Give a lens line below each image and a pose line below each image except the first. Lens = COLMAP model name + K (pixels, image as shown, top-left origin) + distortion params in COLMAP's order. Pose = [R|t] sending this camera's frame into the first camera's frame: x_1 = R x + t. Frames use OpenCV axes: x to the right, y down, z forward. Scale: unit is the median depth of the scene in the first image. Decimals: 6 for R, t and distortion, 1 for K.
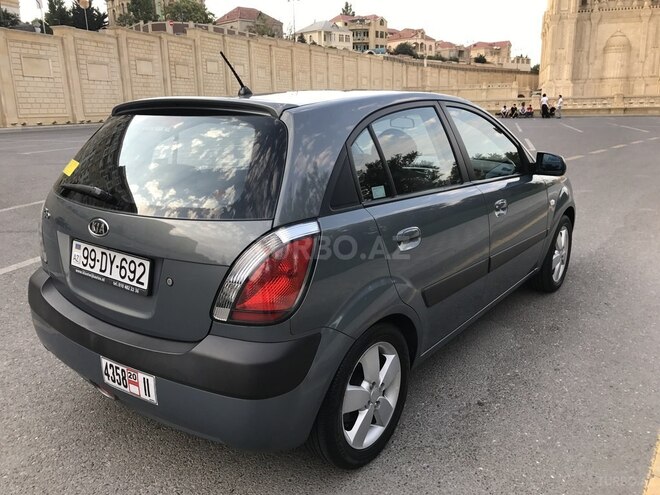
lens RADIAL K [[539.8, 0, 330.0], [0, 539.8, 247.5], [0, 0, 1]] dist [0.005287, 0.001198]
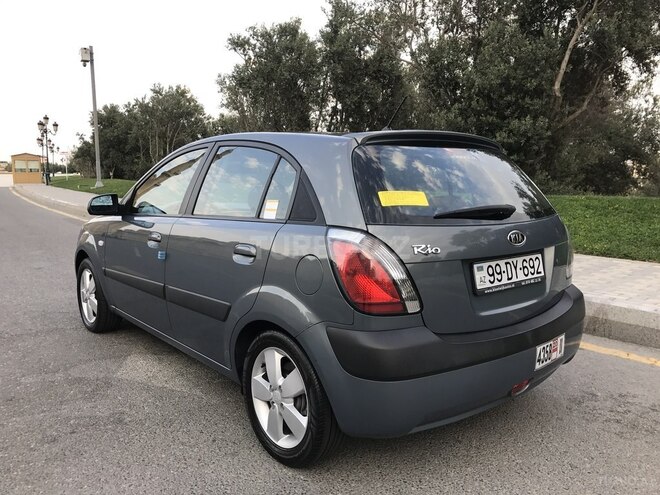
lens RADIAL K [[526.2, 0, 306.7], [0, 526.2, 265.6], [0, 0, 1]] dist [-0.004313, -0.004187]
pose [[0.260880, -0.155014, 0.952844, -1.569468], [0.244100, 0.965542, 0.090248, -0.184111], [-0.934000, 0.209045, 0.289730, 1.079873]]
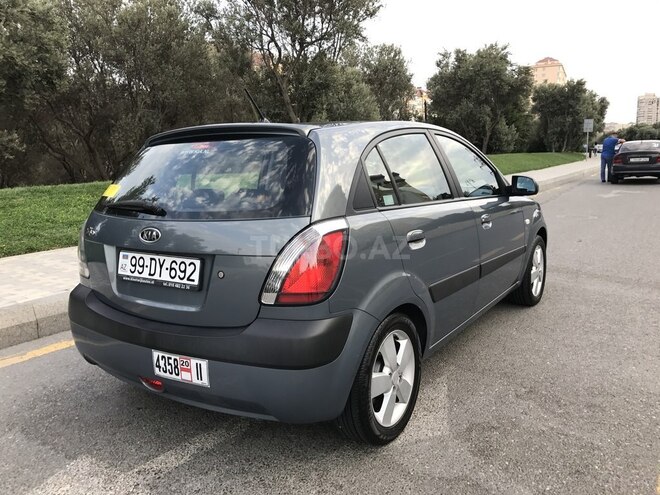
lens RADIAL K [[541.3, 0, 324.8], [0, 541.3, 249.5], [0, 0, 1]] dist [0.016407, 0.003497]
pose [[0.997854, -0.035382, 0.055087, -0.121781], [0.040804, 0.994088, -0.100622, 0.120520], [-0.051201, 0.102654, 0.993399, -0.148979]]
